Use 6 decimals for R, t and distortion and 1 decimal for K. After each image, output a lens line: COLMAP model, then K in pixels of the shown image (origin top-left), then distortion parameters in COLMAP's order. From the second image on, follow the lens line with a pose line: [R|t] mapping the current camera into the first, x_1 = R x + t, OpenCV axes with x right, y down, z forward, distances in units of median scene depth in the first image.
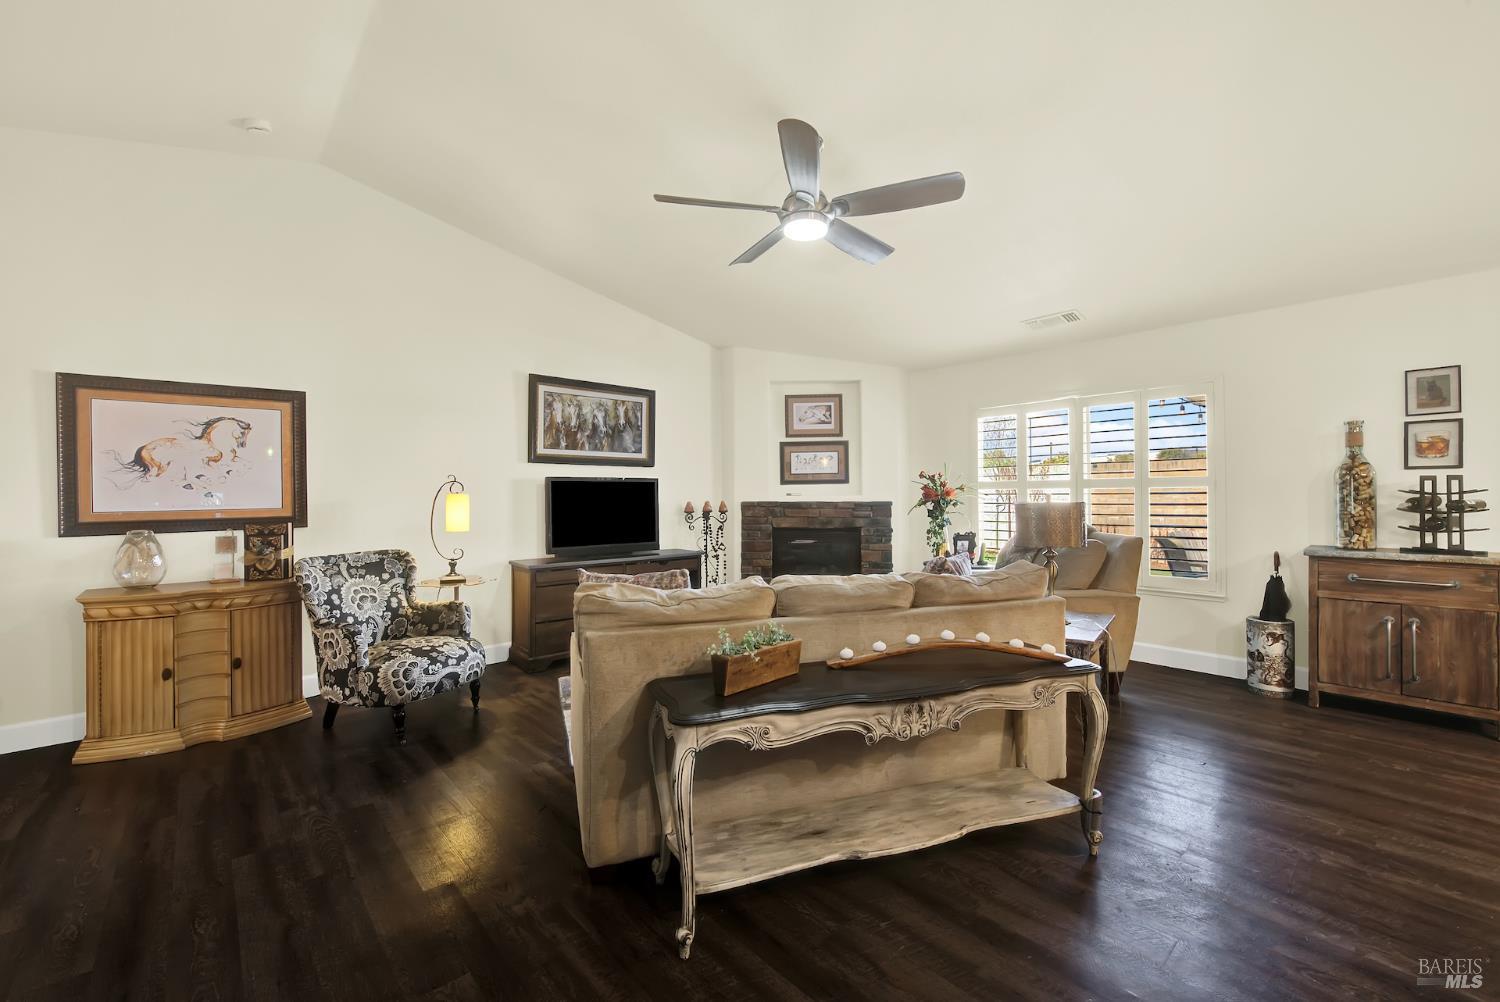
lens RADIAL K [[614.0, 0, 748.8], [0, 614.0, 507.2], [0, 0, 1]] dist [0.000163, -0.000097]
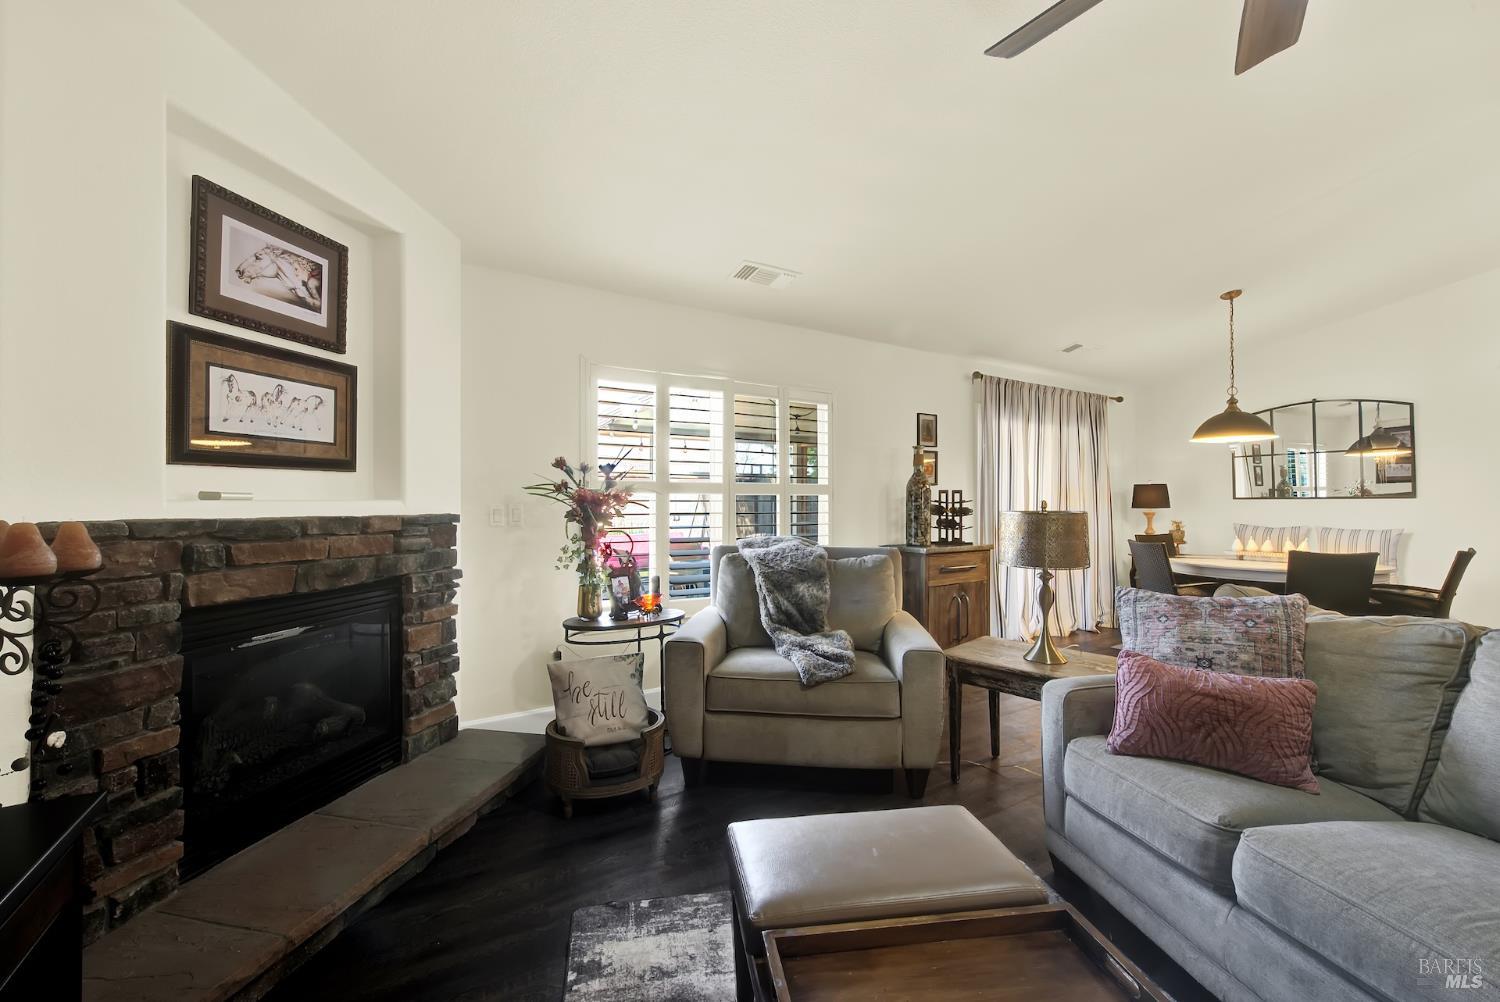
lens RADIAL K [[614.0, 0, 748.8], [0, 614.0, 507.2], [0, 0, 1]] dist [0.000163, -0.000097]
pose [[0.172891, -0.002829, 0.984937, -0.201669], [0.015768, 0.999876, 0.000104, -0.010976], [-0.984815, 0.015512, 0.172914, 0.688253]]
